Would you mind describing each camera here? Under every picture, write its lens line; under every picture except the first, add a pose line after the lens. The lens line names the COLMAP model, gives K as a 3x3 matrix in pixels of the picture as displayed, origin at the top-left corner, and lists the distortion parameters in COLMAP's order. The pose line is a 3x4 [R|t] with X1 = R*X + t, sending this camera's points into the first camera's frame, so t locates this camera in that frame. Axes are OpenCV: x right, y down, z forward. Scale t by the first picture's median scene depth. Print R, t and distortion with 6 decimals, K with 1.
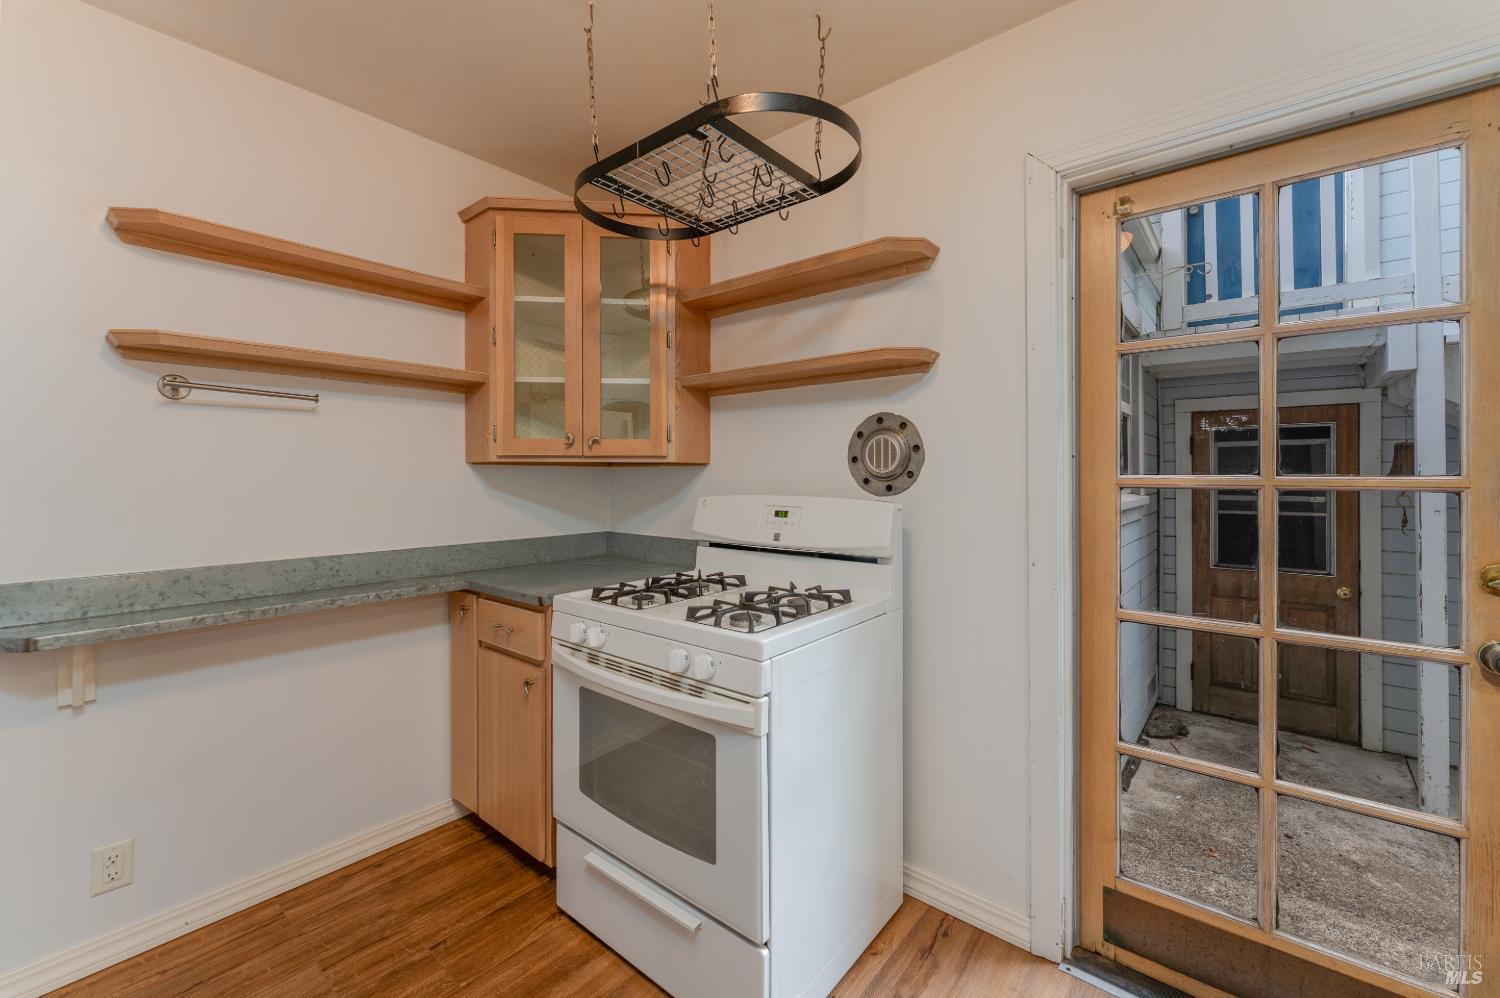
lens RADIAL K [[614.1, 0, 767.5], [0, 614.1, 474.9], [0, 0, 1]] dist [-0.000370, 0.000001]
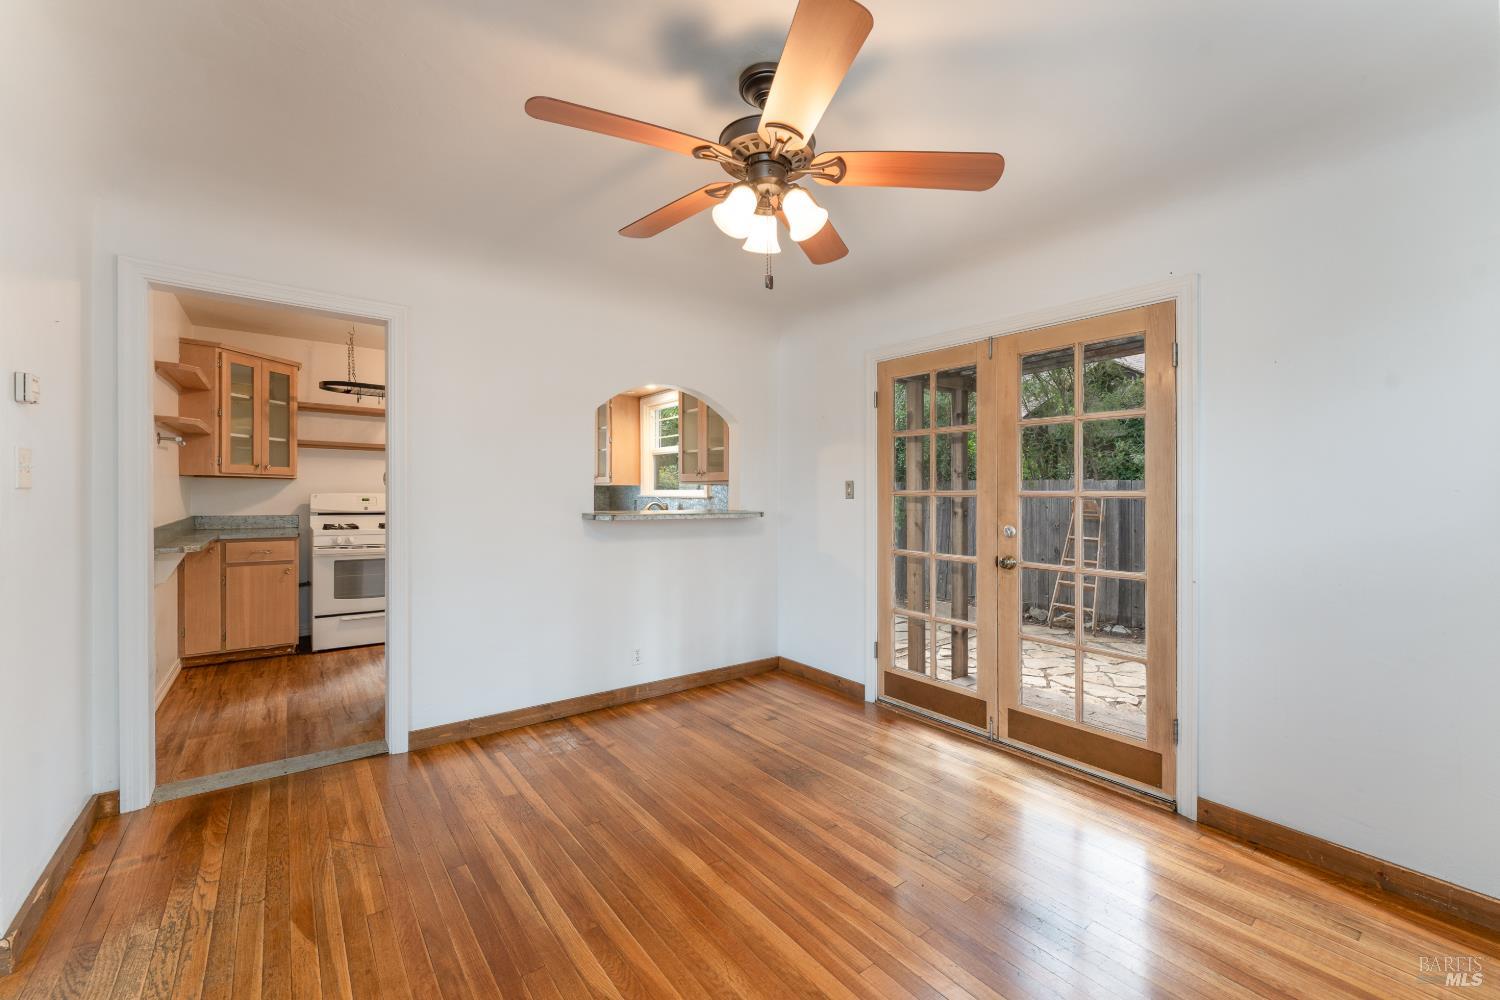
lens RADIAL K [[603.0, 0, 758.0], [0, 603.0, 496.7], [0, 0, 1]] dist [-0.001826, -0.000189]
pose [[0.230290, -0.001285, 0.973121, -2.180704], [-0.014332, 0.999886, 0.004712, 0.014017], [-0.973016, -0.015032, 0.230246, -1.288673]]
